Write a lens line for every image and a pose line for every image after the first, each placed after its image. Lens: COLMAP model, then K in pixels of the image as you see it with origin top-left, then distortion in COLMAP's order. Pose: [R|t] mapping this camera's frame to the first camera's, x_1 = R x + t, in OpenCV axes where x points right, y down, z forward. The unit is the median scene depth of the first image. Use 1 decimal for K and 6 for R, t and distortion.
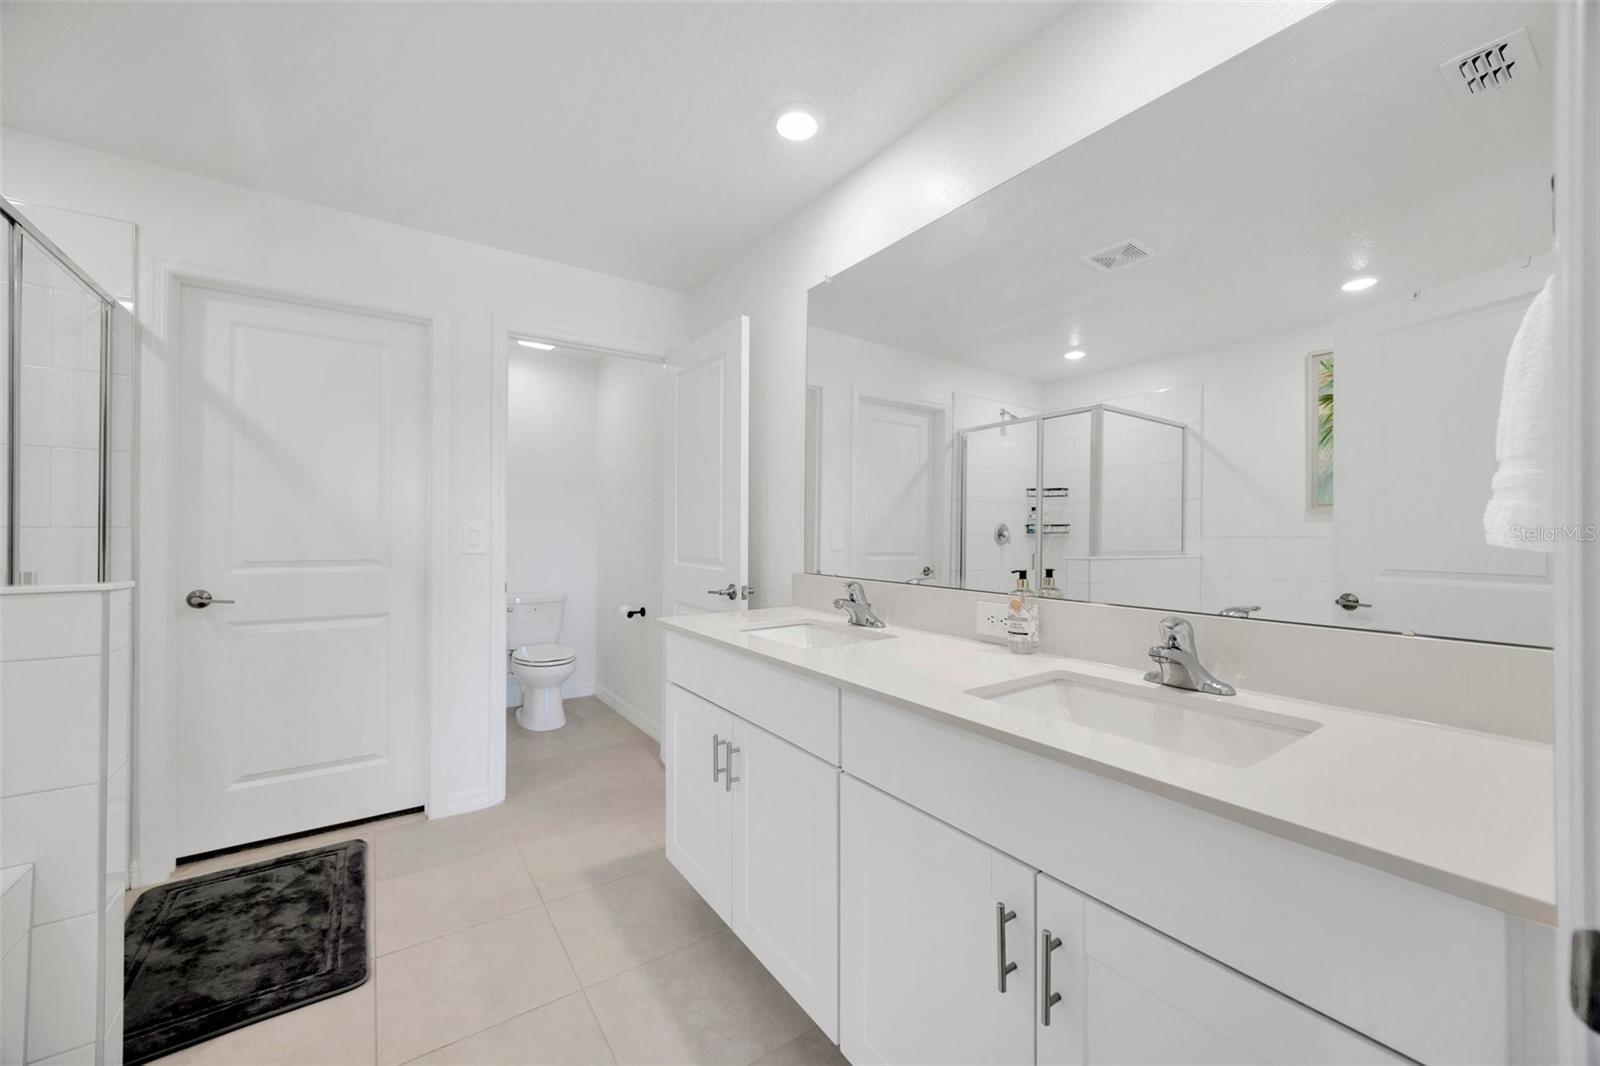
lens RADIAL K [[614.1, 0, 794.3], [0, 614.1, 526.3], [0, 0, 1]] dist [-0.003946, 0.000803]
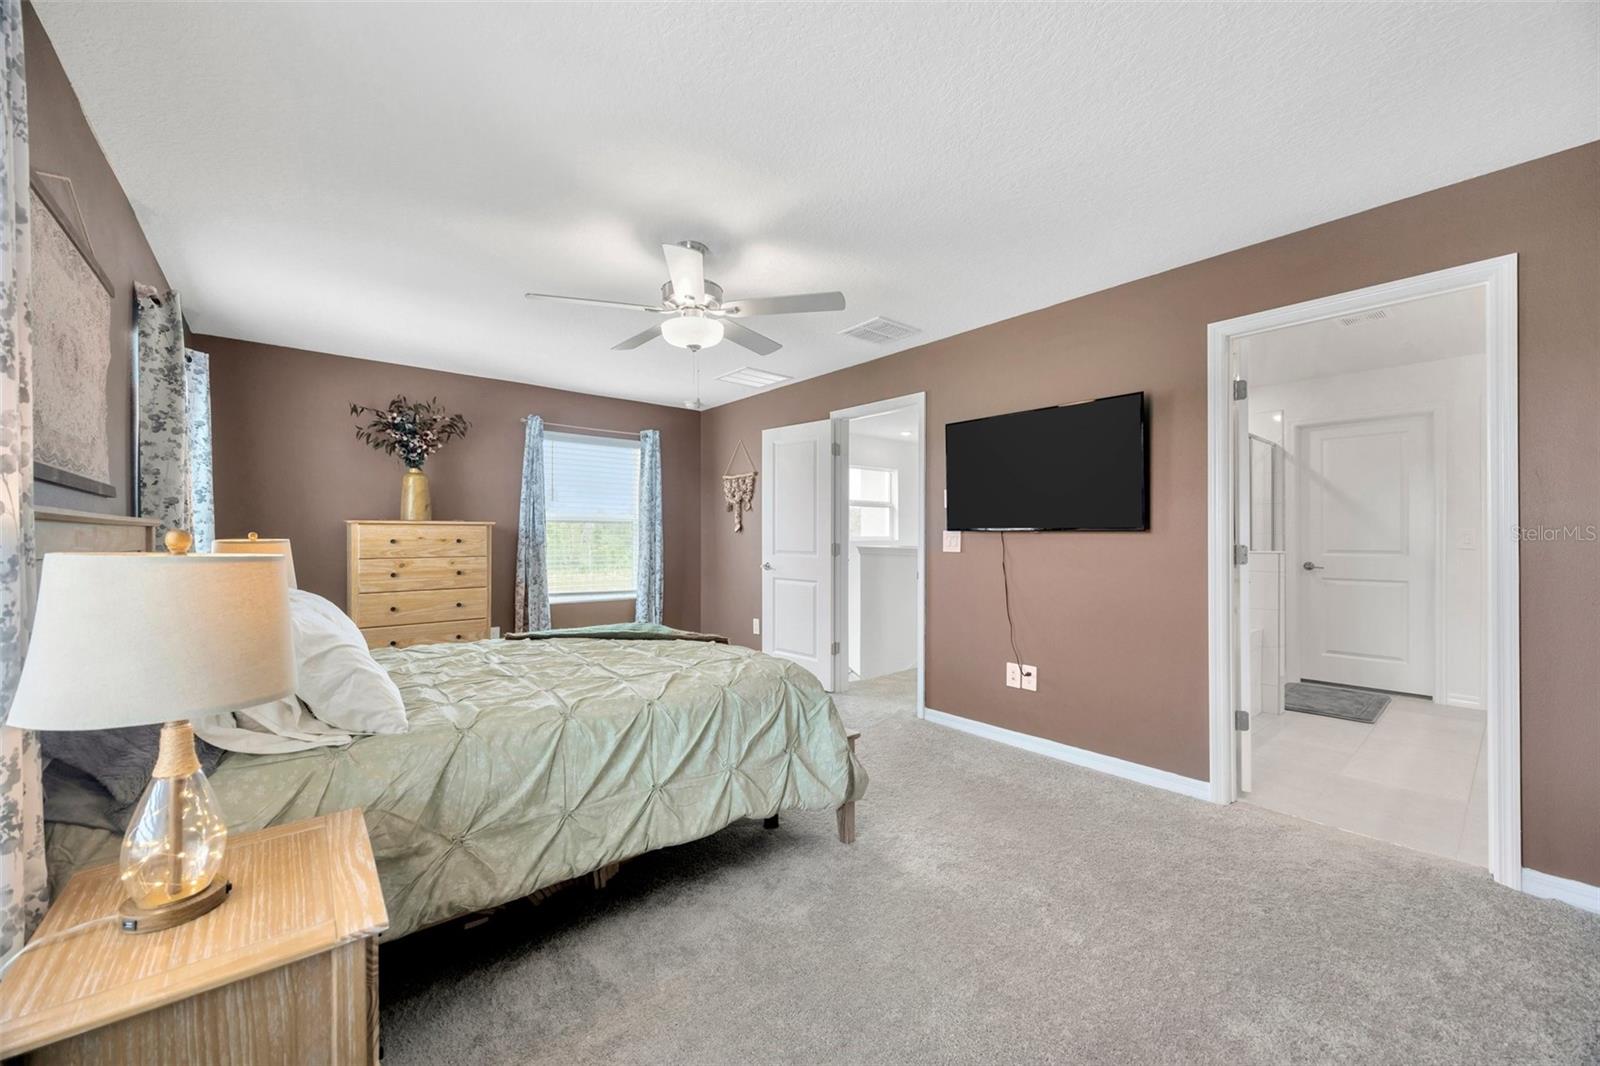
lens RADIAL K [[614.1, 0, 792.4], [0, 614.1, 533.2], [0, 0, 1]] dist [-0.003946, 0.000803]
pose [[0.076183, -0.005453, -0.997079, 1.128470], [0.004886, 0.999975, -0.005096, 0.000336], [0.997082, -0.004484, 0.076208, -1.062845]]
